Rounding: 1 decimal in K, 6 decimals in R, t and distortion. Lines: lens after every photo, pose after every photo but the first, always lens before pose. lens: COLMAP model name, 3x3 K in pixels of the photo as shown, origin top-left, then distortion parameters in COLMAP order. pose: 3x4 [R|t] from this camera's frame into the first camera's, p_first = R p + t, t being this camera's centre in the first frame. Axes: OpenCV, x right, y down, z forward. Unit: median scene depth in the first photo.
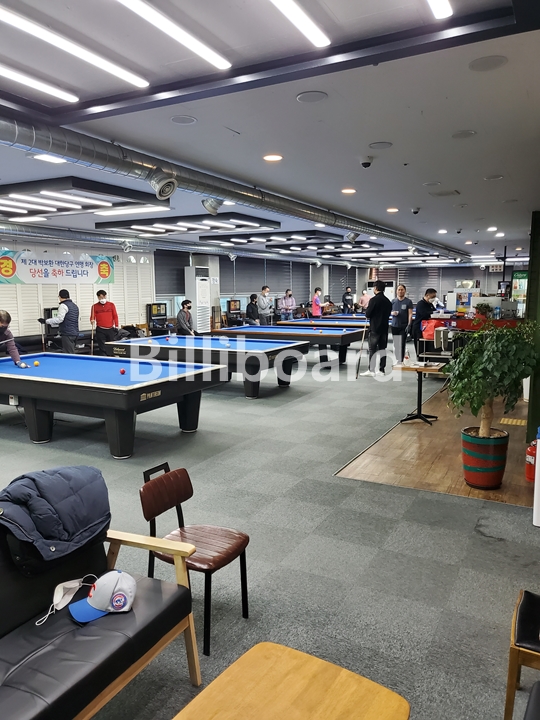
lens RADIAL K [[547.9, 0, 265.0], [0, 547.9, 362.5], [0, 0, 1]] dist [-0.004636, 0.039605]
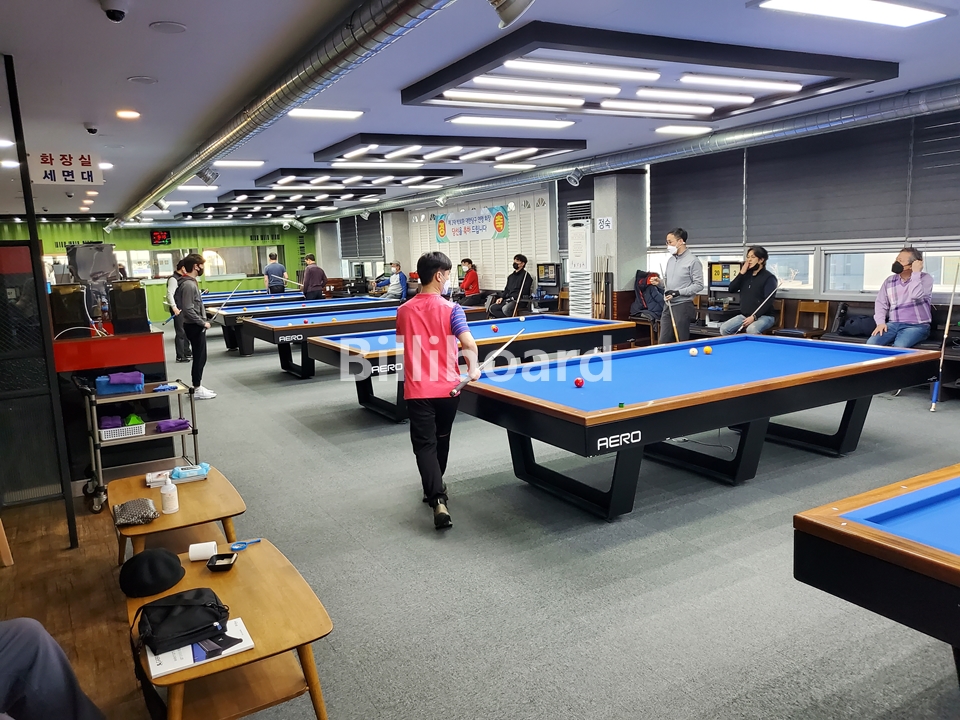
lens RADIAL K [[730.6, 0, 481.6], [0, 730.6, 360.3], [0, 0, 1]] dist [-0.004636, 0.039605]
pose [[-0.535937, 0.155471, -0.829819, 0.847377], [-0.069230, 0.971495, 0.226727, -0.257046], [0.841415, 0.178959, -0.509897, 1.899820]]
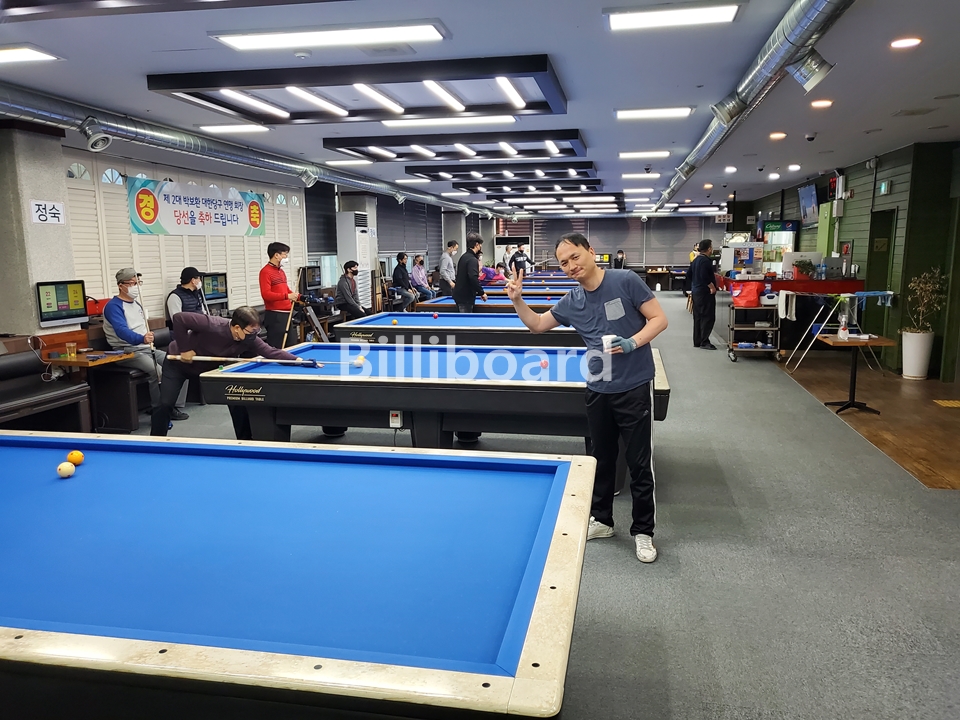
lens RADIAL K [[730.6, 0, 478.6], [0, 730.6, 363.0], [0, 0, 1]] dist [-0.004636, 0.039605]
pose [[0.956601, -0.048370, 0.287358, -0.351347], [0.042381, 0.998736, 0.027031, -0.007218], [-0.288302, -0.013679, 0.957442, 0.112006]]
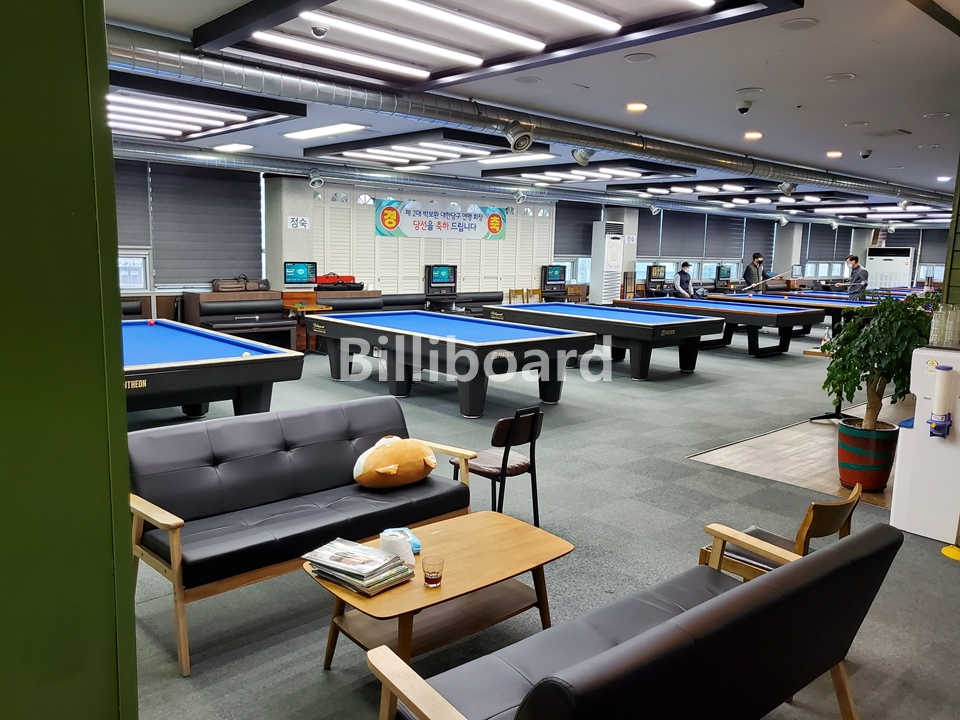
lens RADIAL K [[730.6, 0, 478.7], [0, 730.6, 360.5], [0, 0, 1]] dist [-0.004636, 0.039605]
pose [[0.942651, 0.081185, -0.323755, 0.086916], [-0.076352, 0.996698, 0.027624, 0.019507], [0.324929, -0.001320, 0.945738, -0.116583]]
